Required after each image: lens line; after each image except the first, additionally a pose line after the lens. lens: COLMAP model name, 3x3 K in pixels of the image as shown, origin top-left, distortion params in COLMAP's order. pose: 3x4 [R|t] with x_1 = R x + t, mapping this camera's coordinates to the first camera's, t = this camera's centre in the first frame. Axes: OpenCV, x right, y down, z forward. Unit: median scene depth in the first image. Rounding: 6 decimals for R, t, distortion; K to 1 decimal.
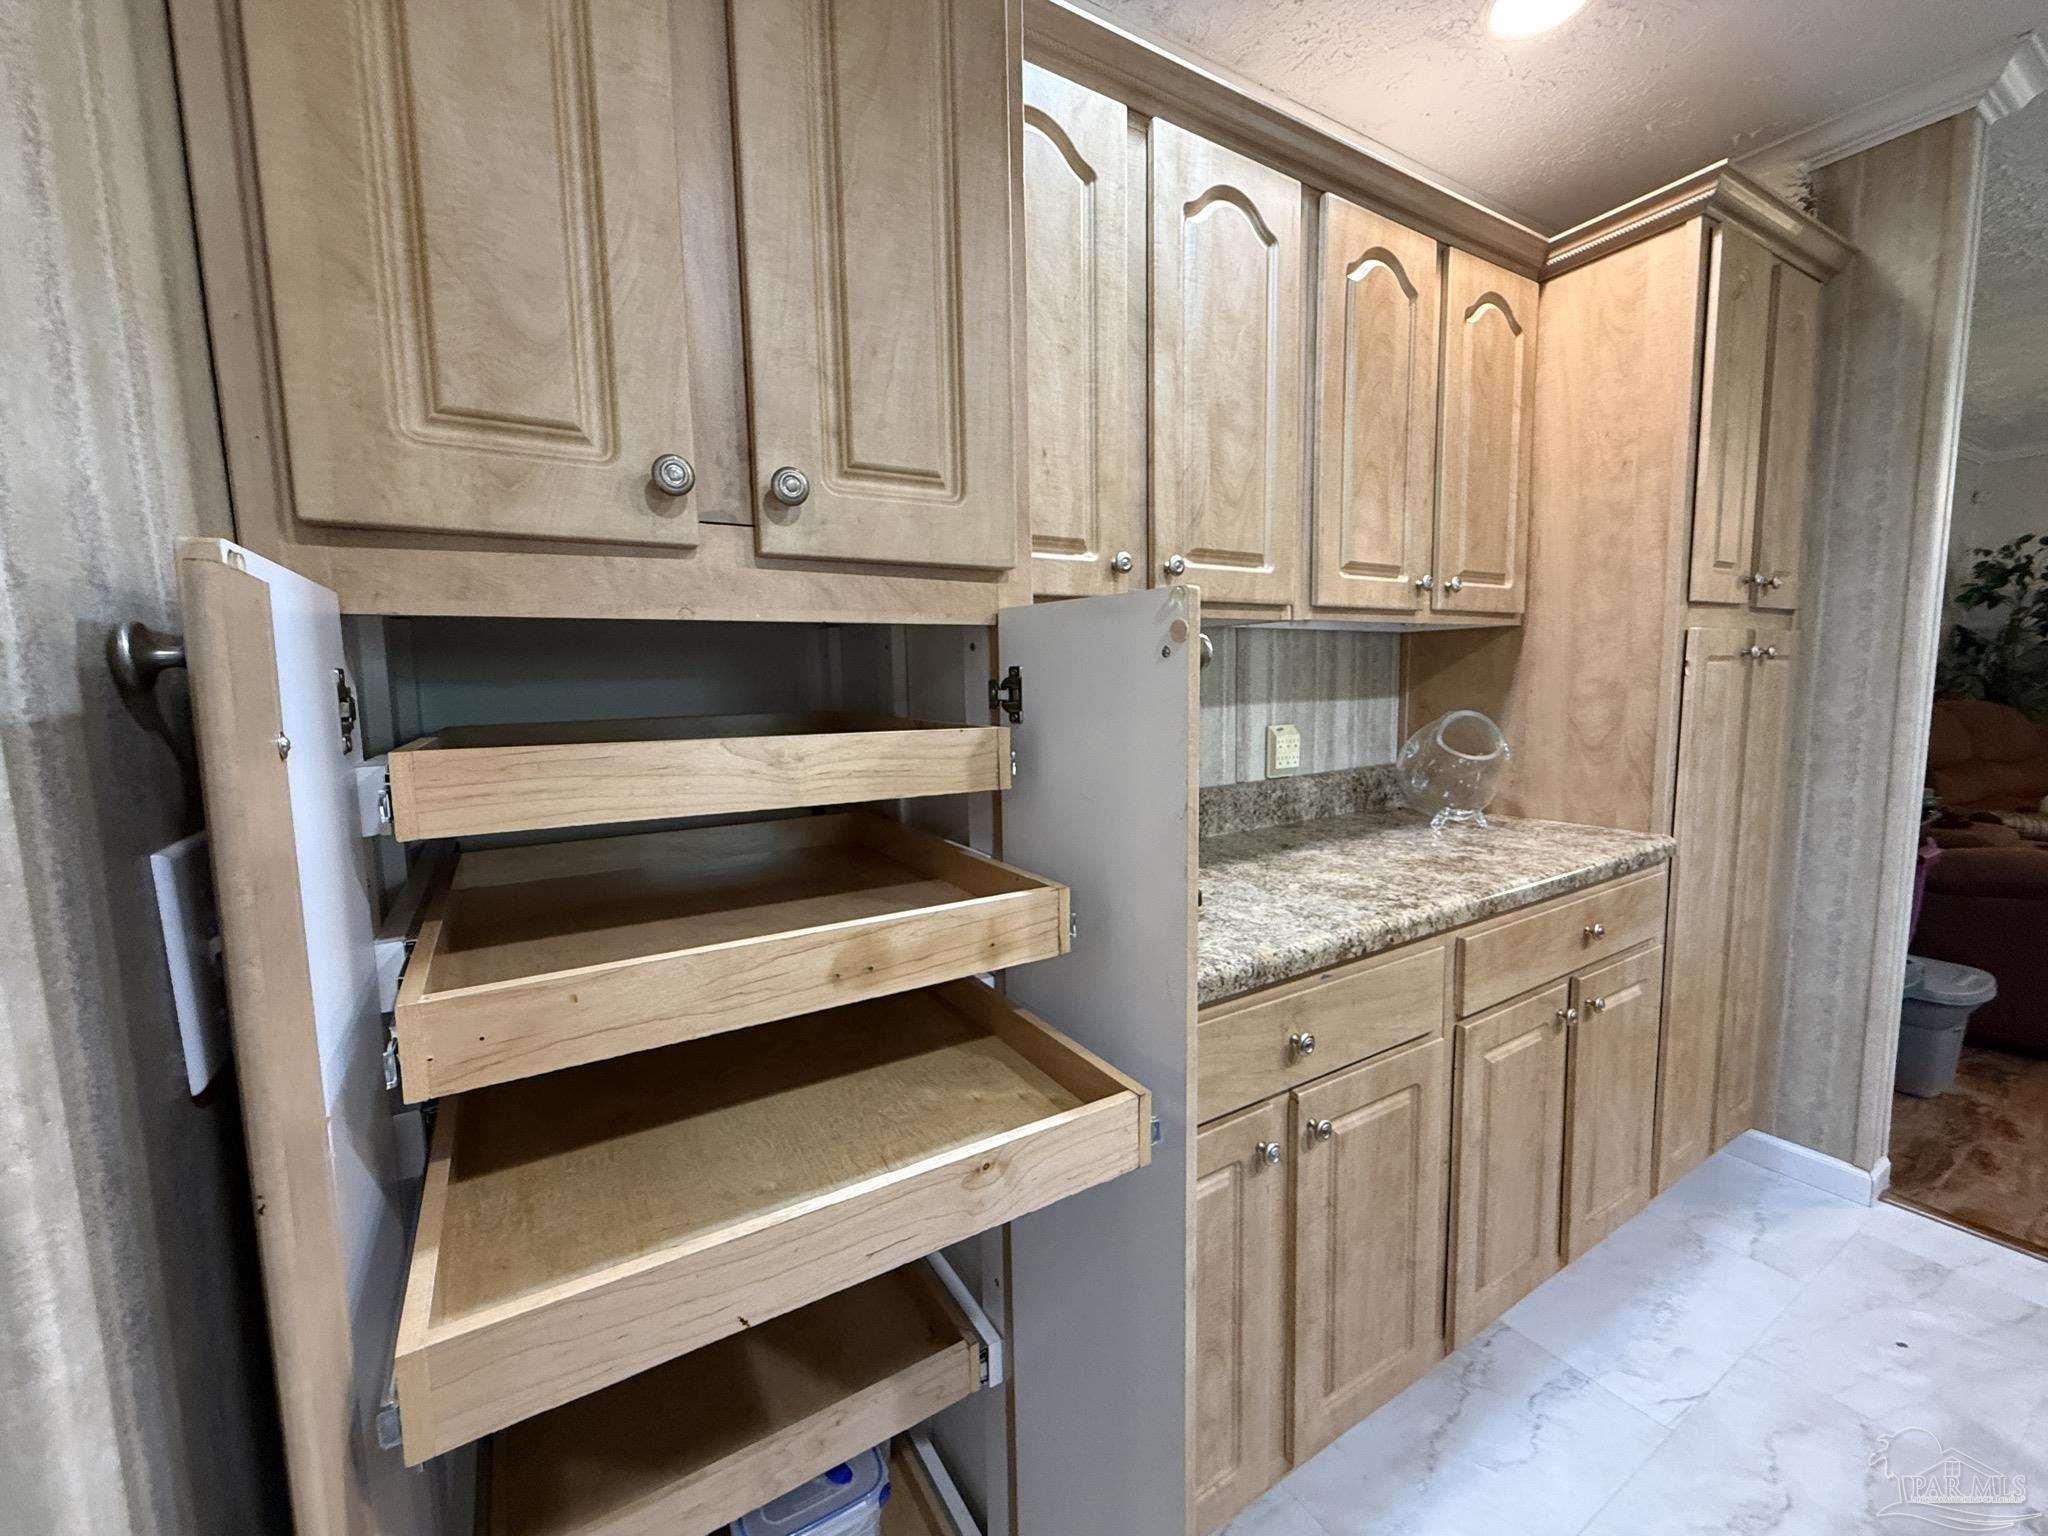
lens RADIAL K [[827.9, 0, 1025.1], [0, 827.9, 764.8], [0, 0, 1]] dist [0.000901, -0.000116]
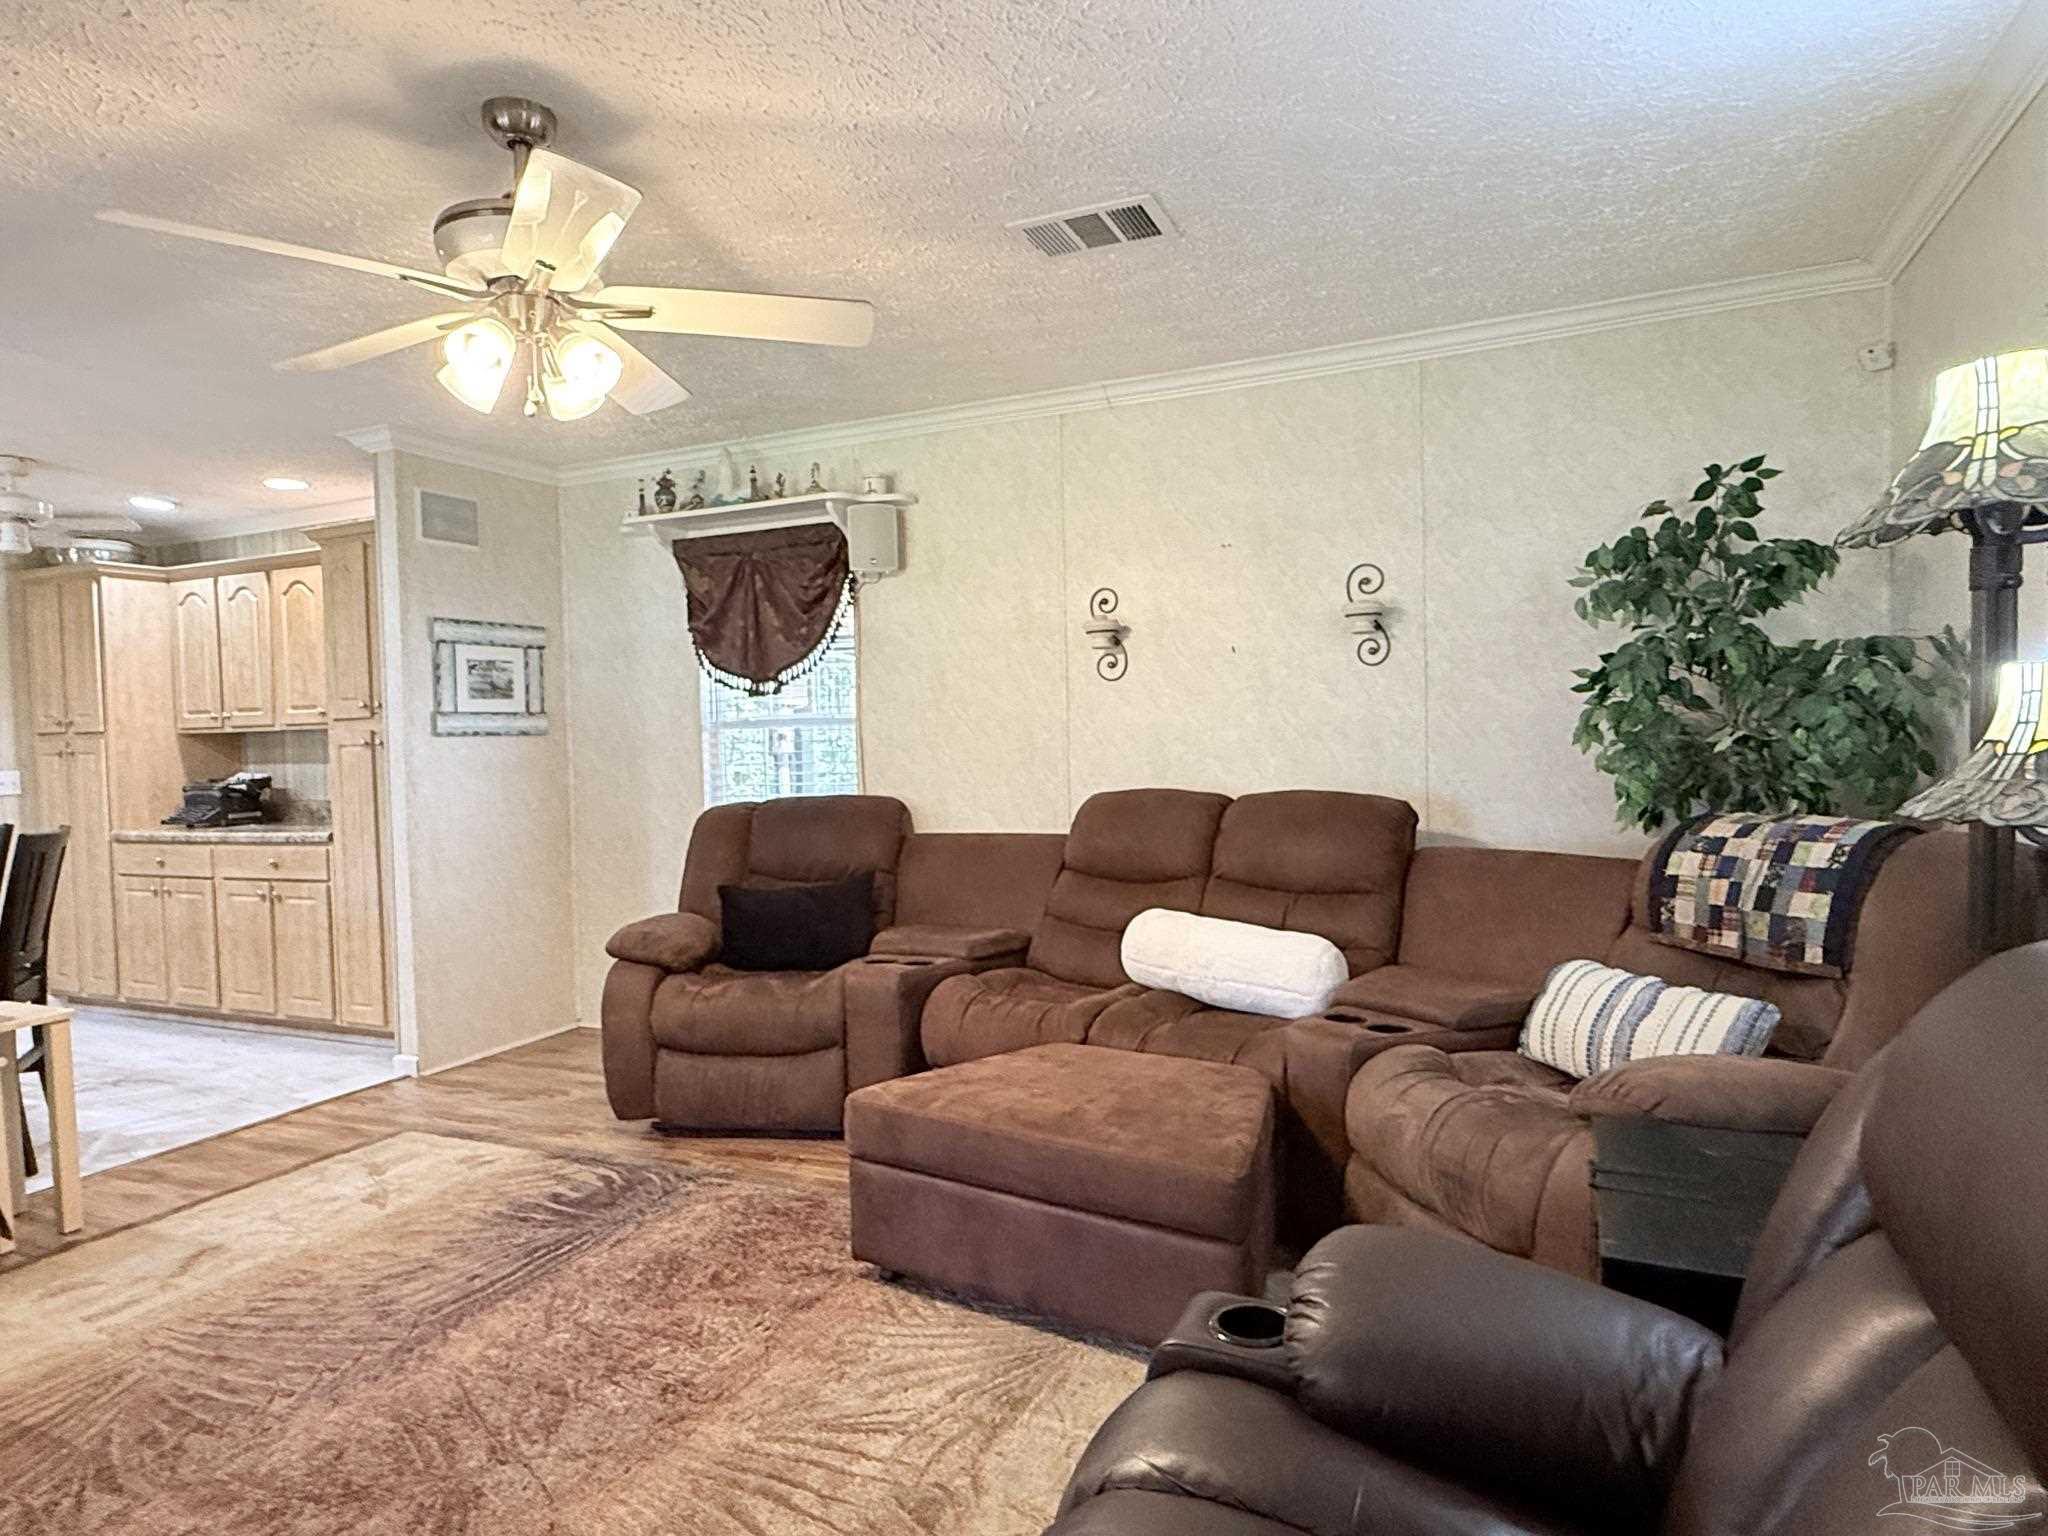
lens RADIAL K [[1194.0, 0, 1023.5], [0, 1194.0, 769.7], [0, 0, 1]] dist [0.000886, 0.000140]
pose [[0.562751, 0.032839, -0.825974, 4.613363], [-0.072568, 0.997315, -0.009790, -0.181420], [0.823435, 0.065448, 0.563623, 0.815351]]
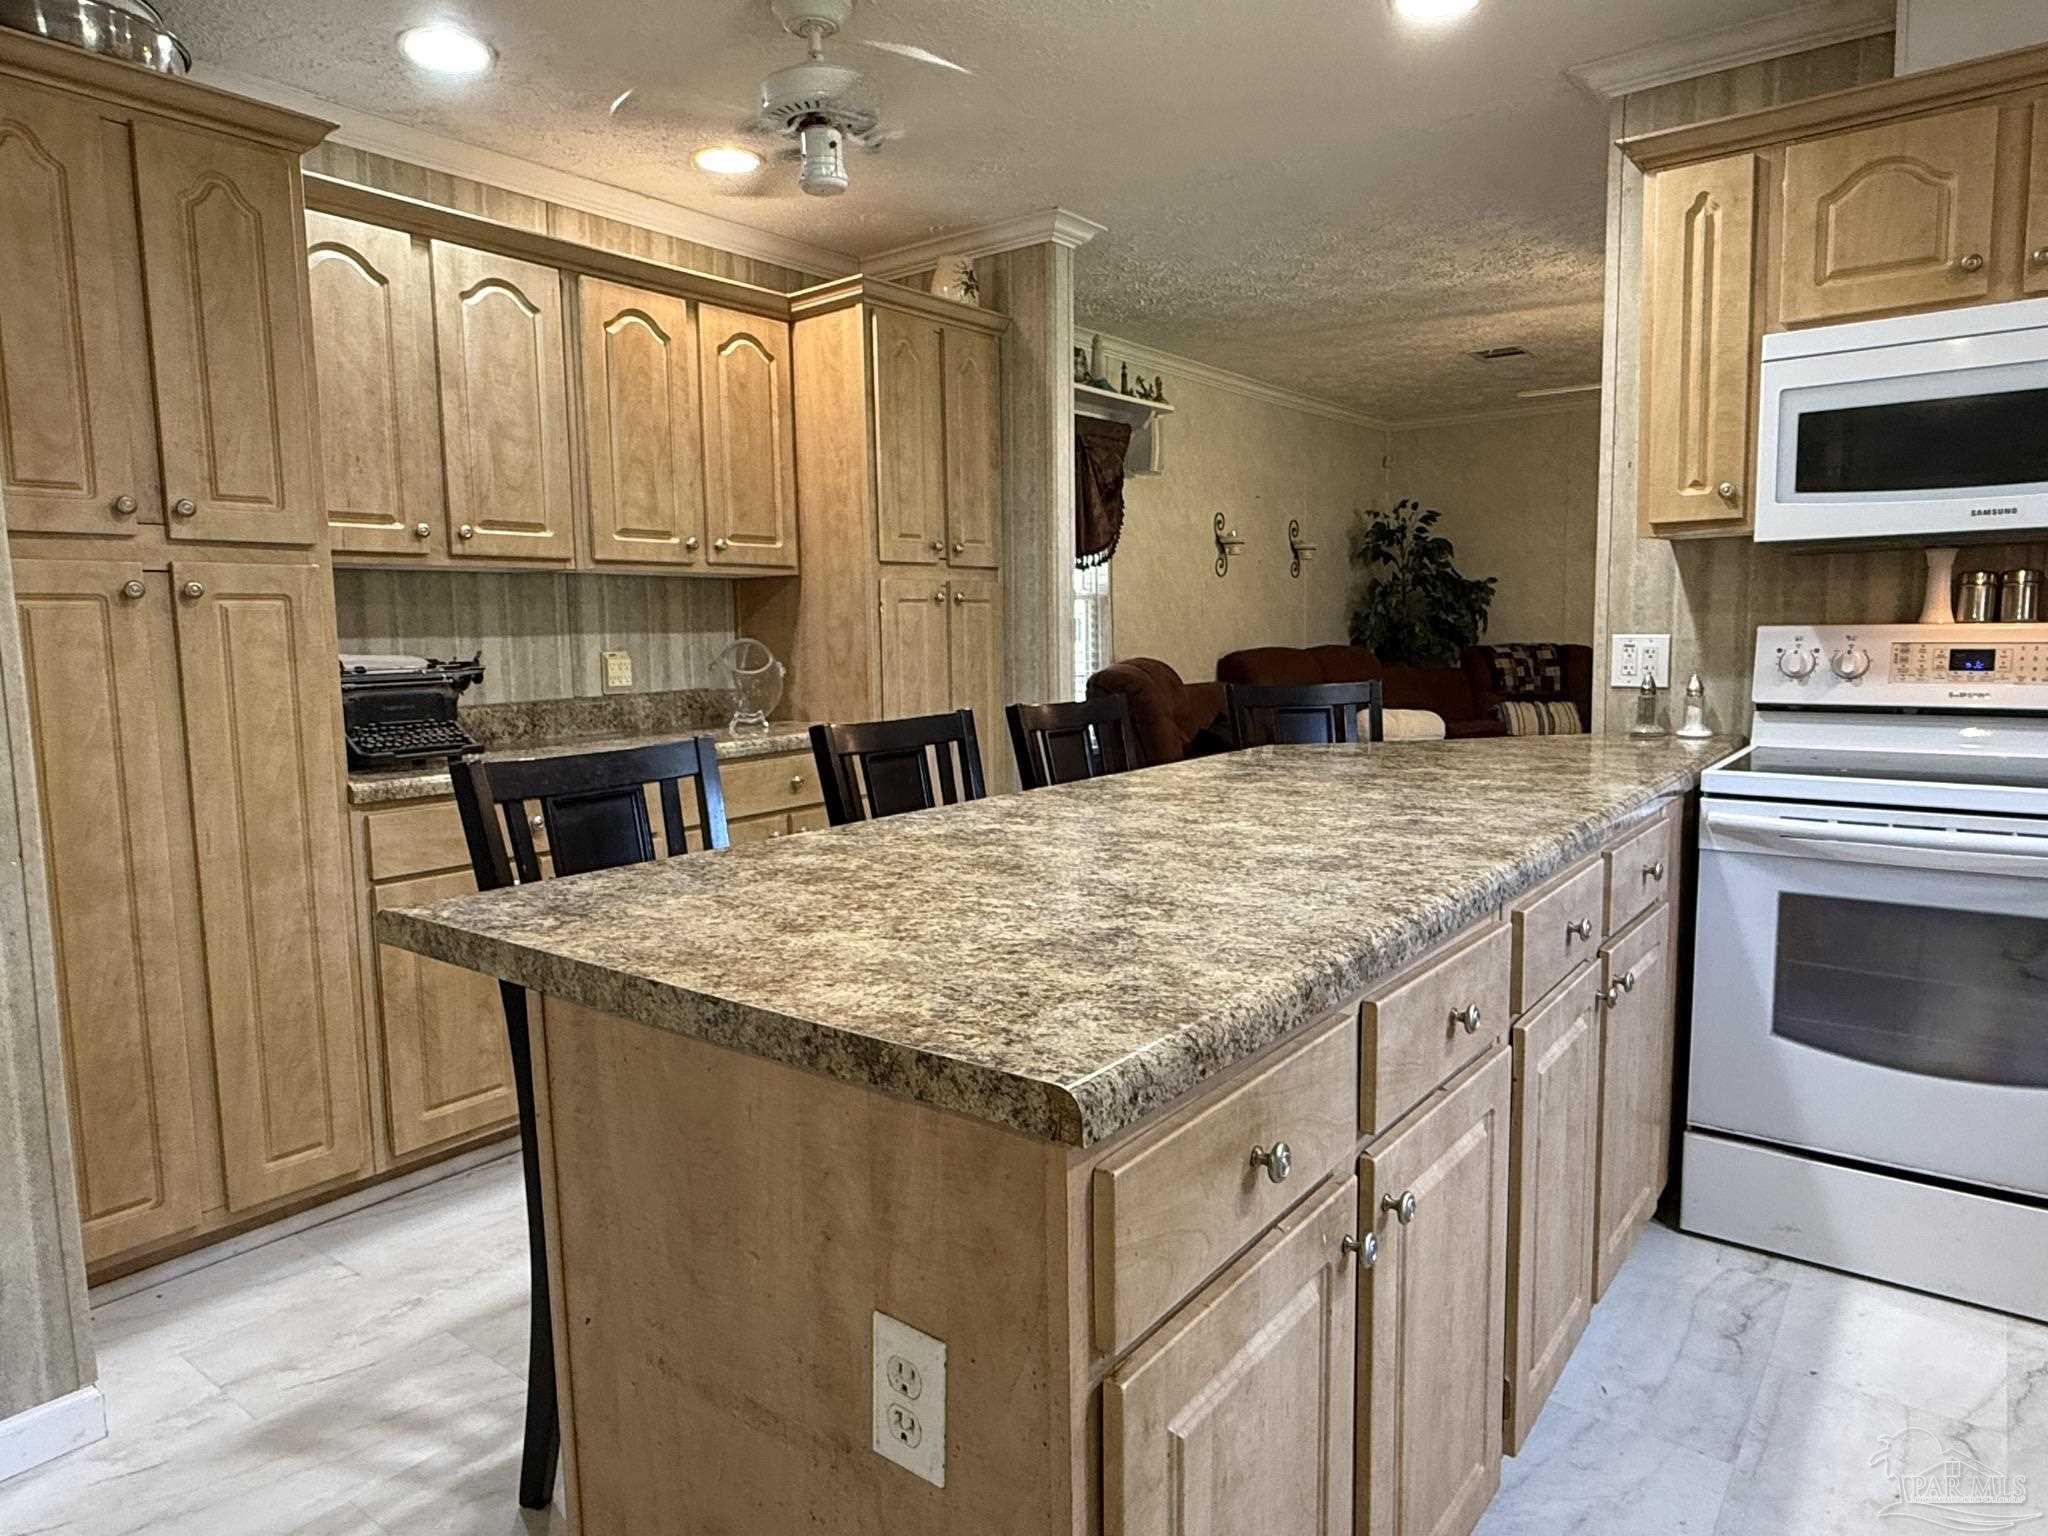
lens RADIAL K [[1265.4, 0, 1009.1], [0, 1265.4, 771.9], [0, 0, 1]] dist [-0.005079, 0.001580]
pose [[0.934269, -0.037410, 0.354602, 0.232429], [0.037061, 0.999283, 0.007777, 0.177120], [-0.354639, 0.005876, 0.934985, -1.250321]]
